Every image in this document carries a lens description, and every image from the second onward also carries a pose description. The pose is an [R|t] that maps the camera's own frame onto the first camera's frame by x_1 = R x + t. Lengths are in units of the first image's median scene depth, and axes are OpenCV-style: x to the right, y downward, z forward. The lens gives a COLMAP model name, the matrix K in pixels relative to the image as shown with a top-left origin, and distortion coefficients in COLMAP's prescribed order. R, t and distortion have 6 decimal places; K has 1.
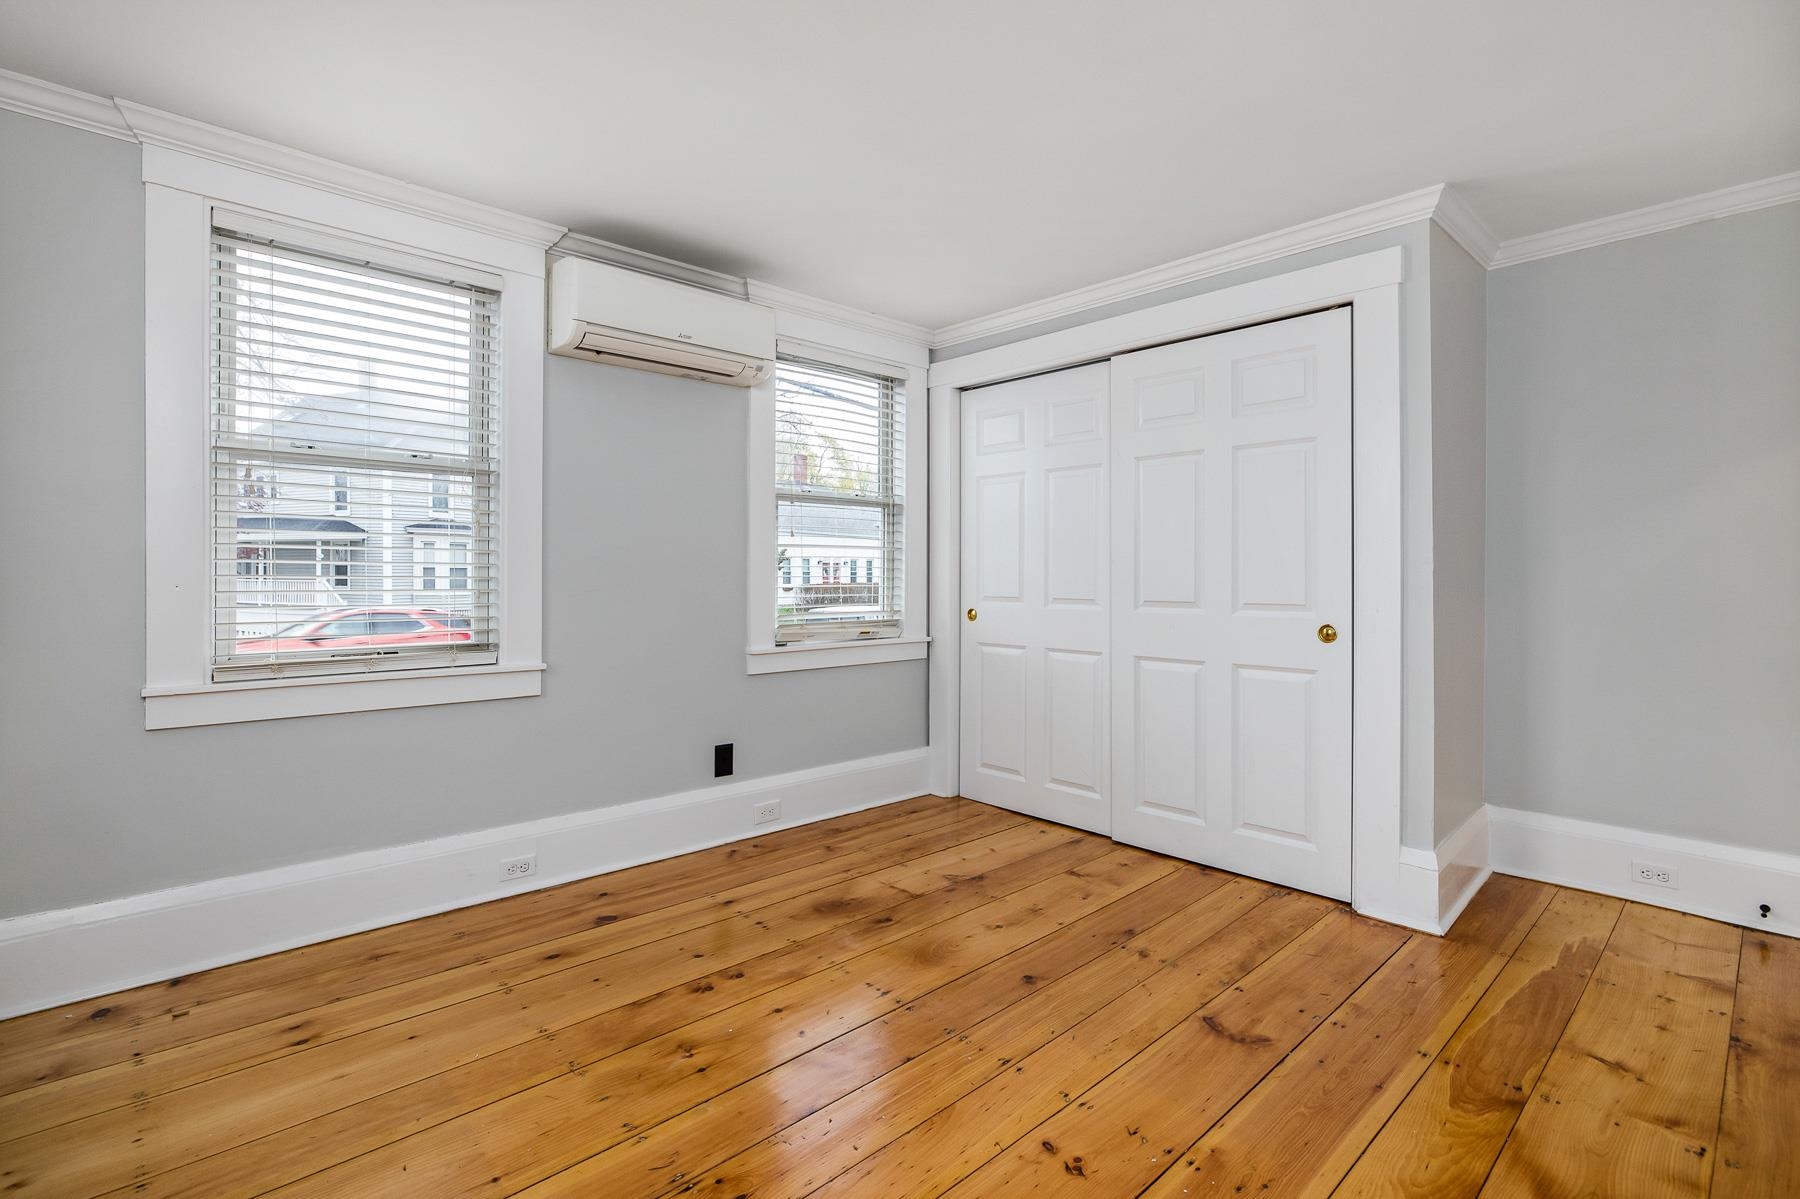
lens RADIAL K [[835.4, 0, 907.1], [0, 835.4, 574.8], [0, 0, 1]] dist [-0.013844, 0.000829]
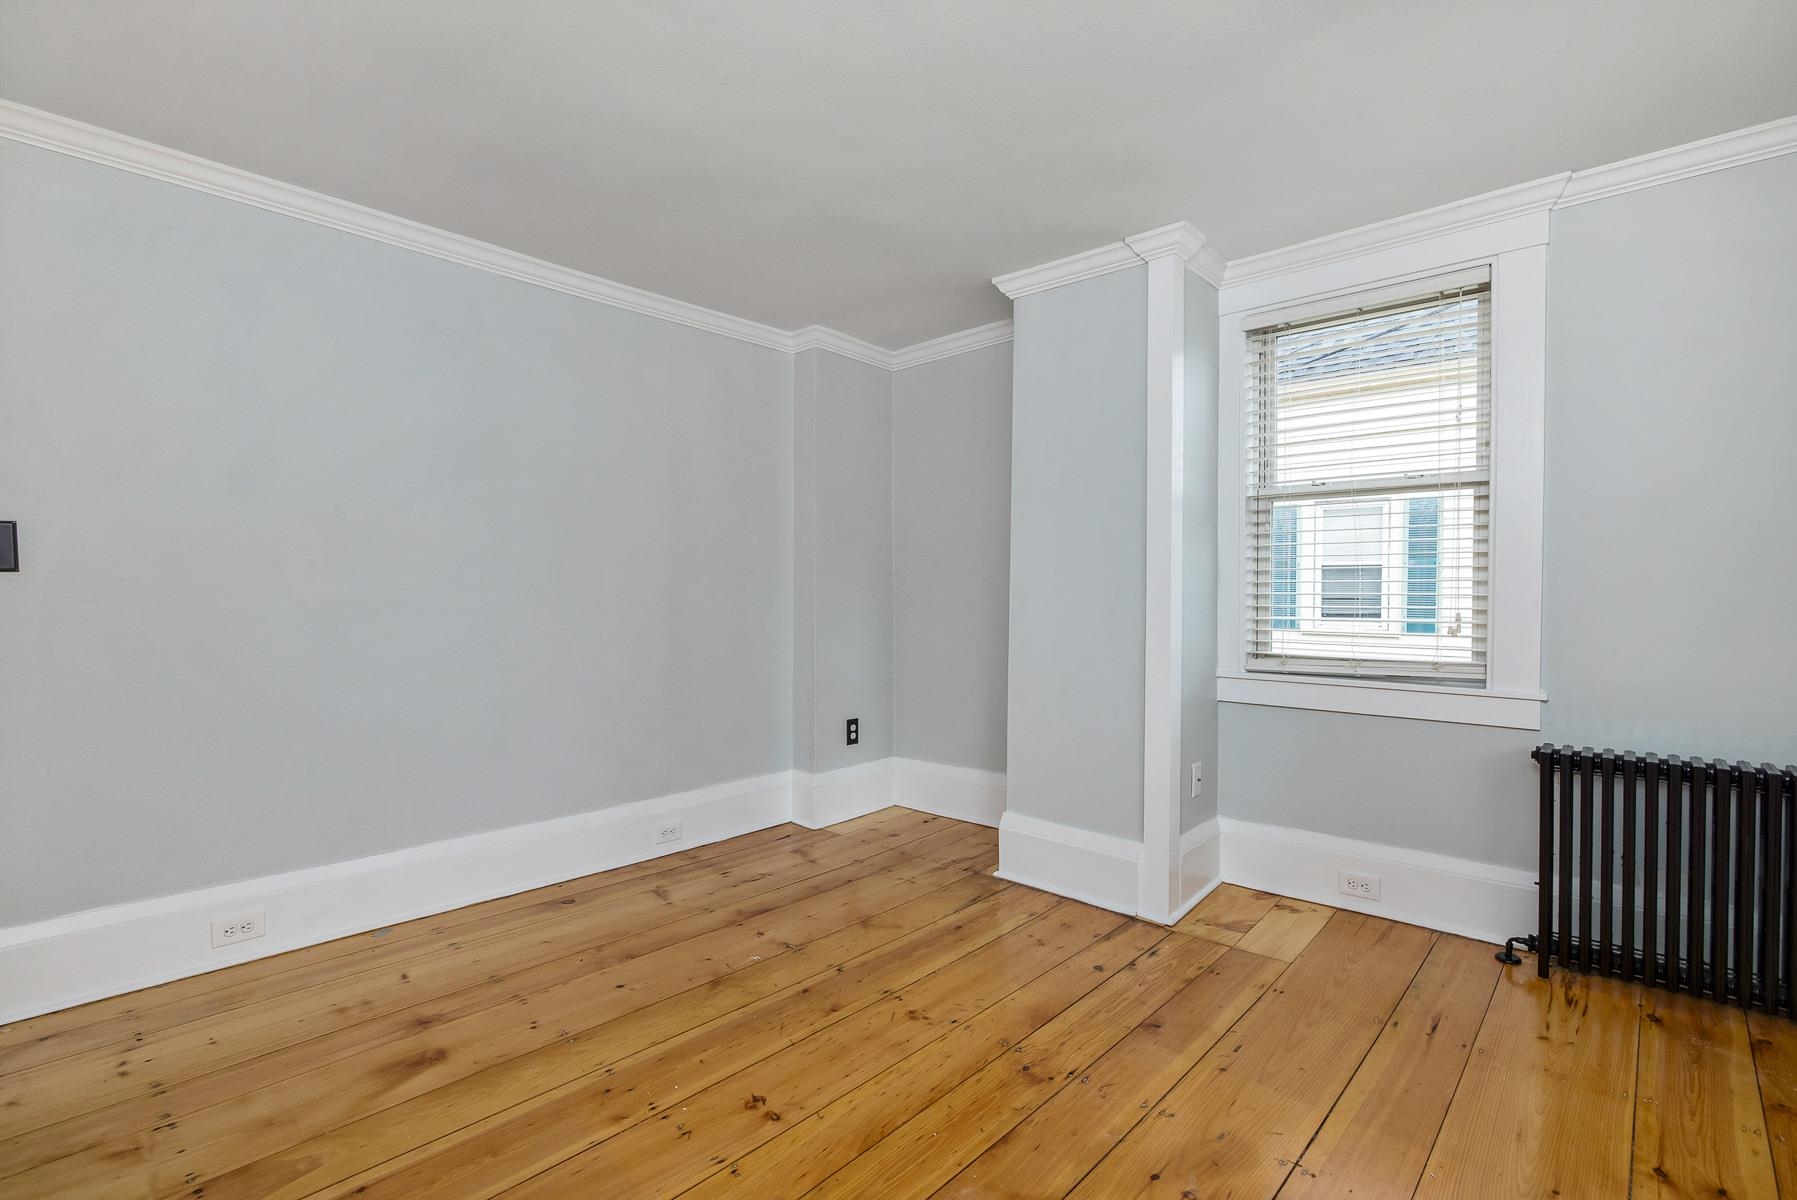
lens RADIAL K [[834.0, 0, 905.6], [0, 834.0, 575.3], [0, 0, 1]] dist [-0.013844, 0.000829]
pose [[-0.997134, -0.006669, -0.075362, 0.049460], [-0.005444, 0.999850, -0.016447, -0.002710], [0.075461, -0.015990, -0.997021, 1.218513]]
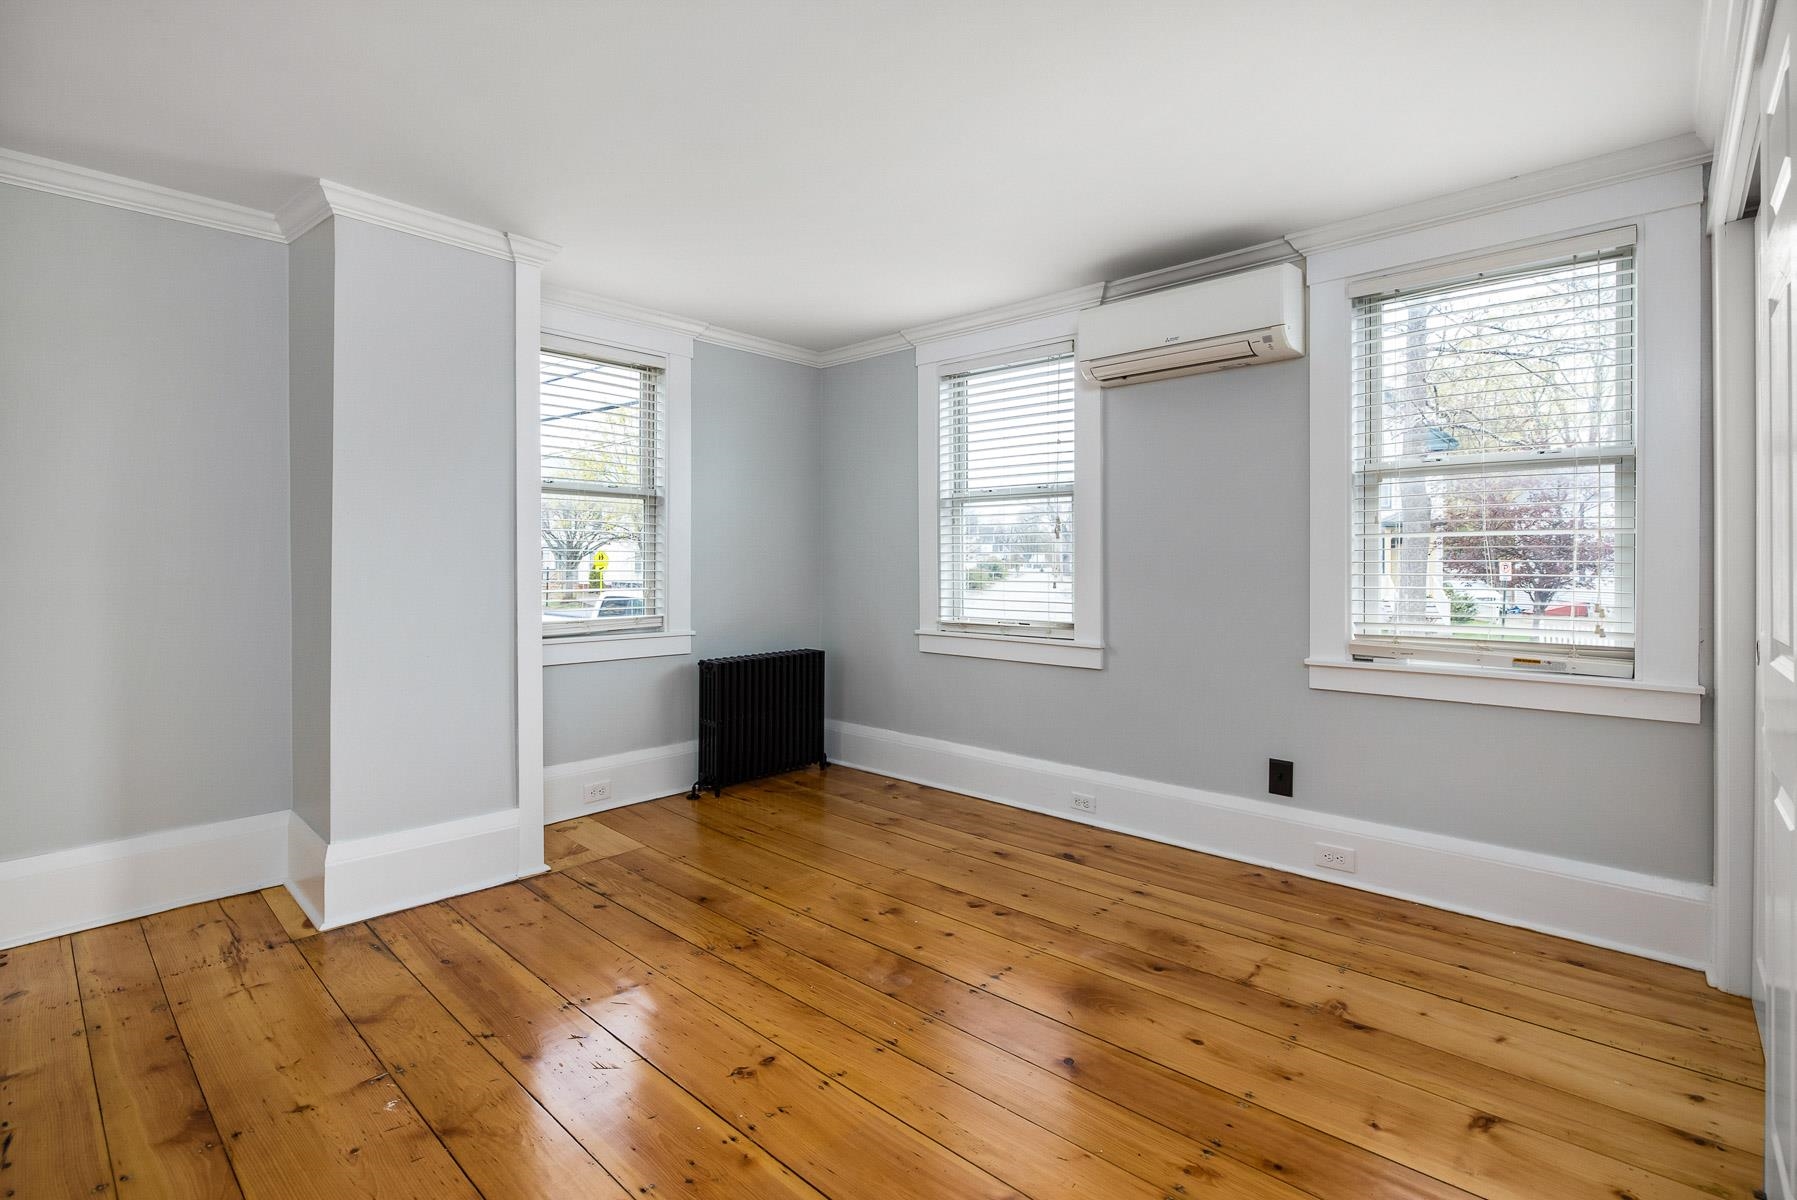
lens RADIAL K [[834.0, 0, 905.6], [0, 834.0, 575.3], [0, 0, 1]] dist [-0.013844, 0.000829]
pose [[0.075150, 0.007603, -0.997143, 0.778512], [-0.003088, 0.999968, 0.007392, -0.002369], [0.997167, 0.002523, 0.075171, 0.637272]]
